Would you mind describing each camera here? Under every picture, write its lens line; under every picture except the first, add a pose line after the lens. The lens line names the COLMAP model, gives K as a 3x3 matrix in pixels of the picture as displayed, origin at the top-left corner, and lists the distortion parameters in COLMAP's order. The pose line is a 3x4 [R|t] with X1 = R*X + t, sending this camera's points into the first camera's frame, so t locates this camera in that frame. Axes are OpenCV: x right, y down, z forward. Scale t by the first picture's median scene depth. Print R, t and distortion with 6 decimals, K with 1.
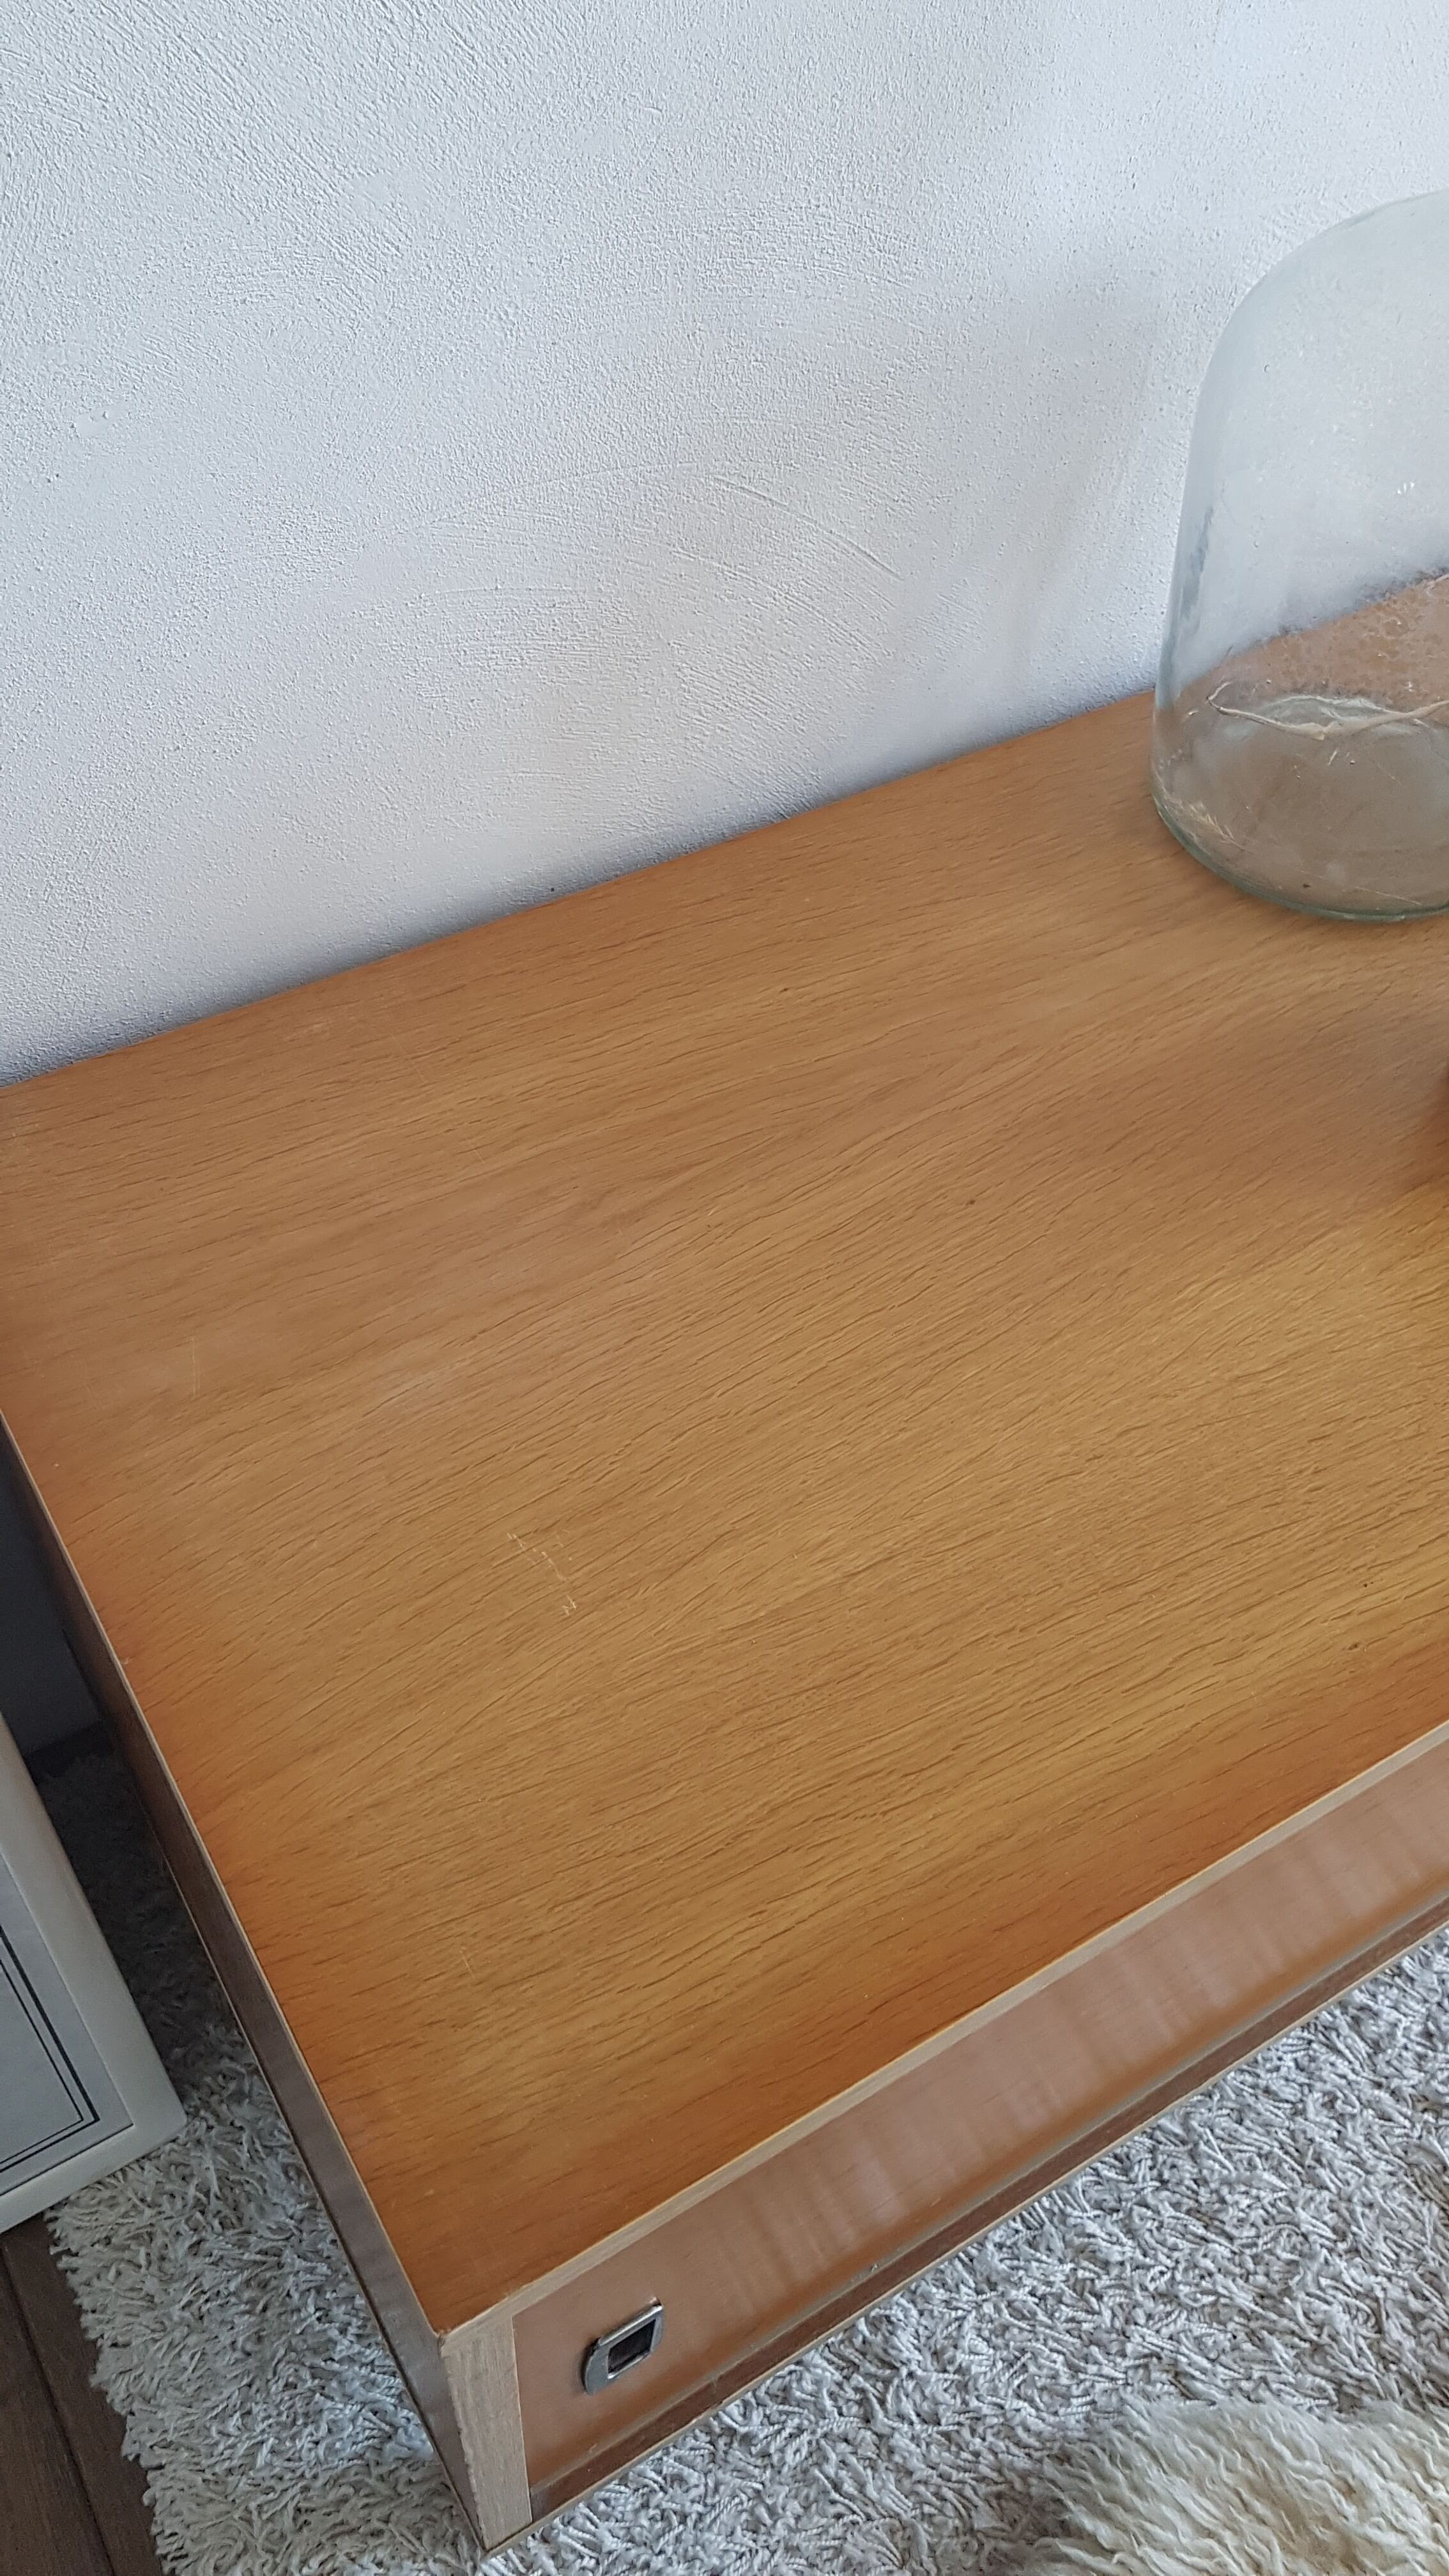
lens RADIAL K [[1976.3, 0, 719.2], [0, 1976.3, 1237.7], [0, 0, 1]] dist [0.078336, -0.182982]
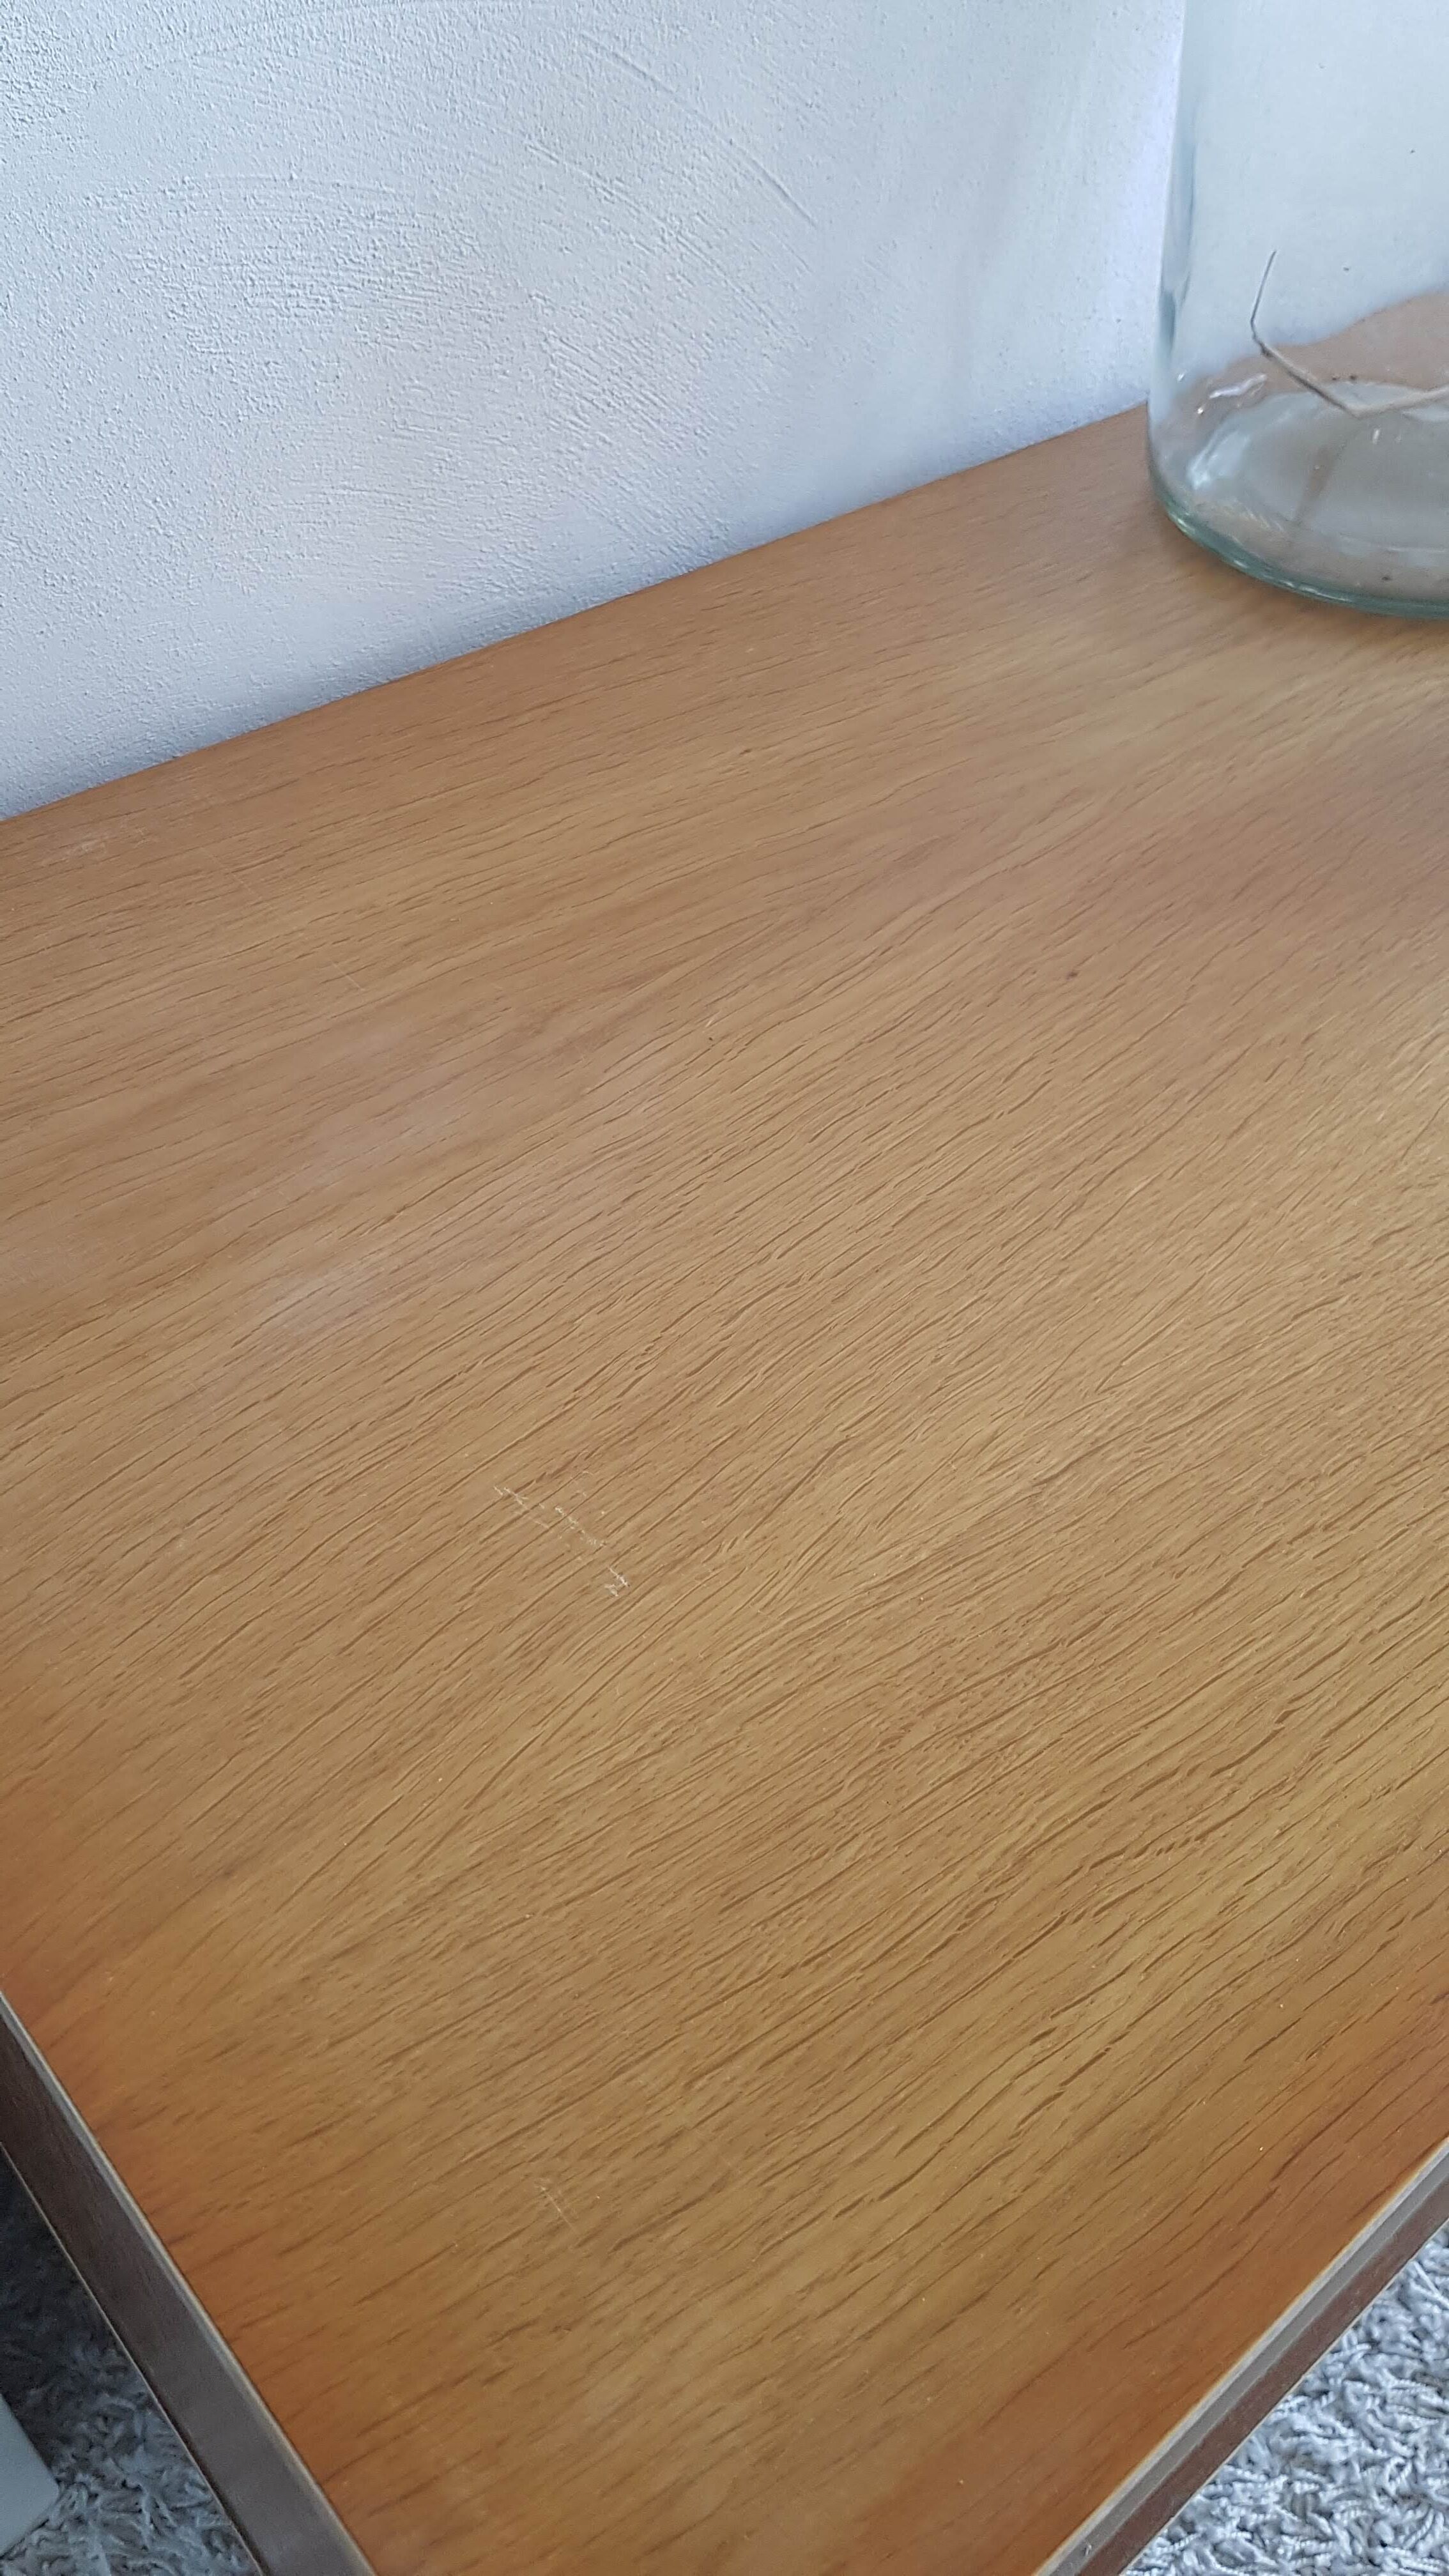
lens RADIAL K [[2047.6, 0, 721.9], [0, 2047.6, 1225.2], [0, 0, 1]] dist [0.047372, -0.095623]
pose [[0.987581, -0.115932, 0.106036, -0.088853], [0.123253, 0.990225, -0.065290, 0.110632], [-0.097431, 0.077548, 0.992216, 0.327589]]
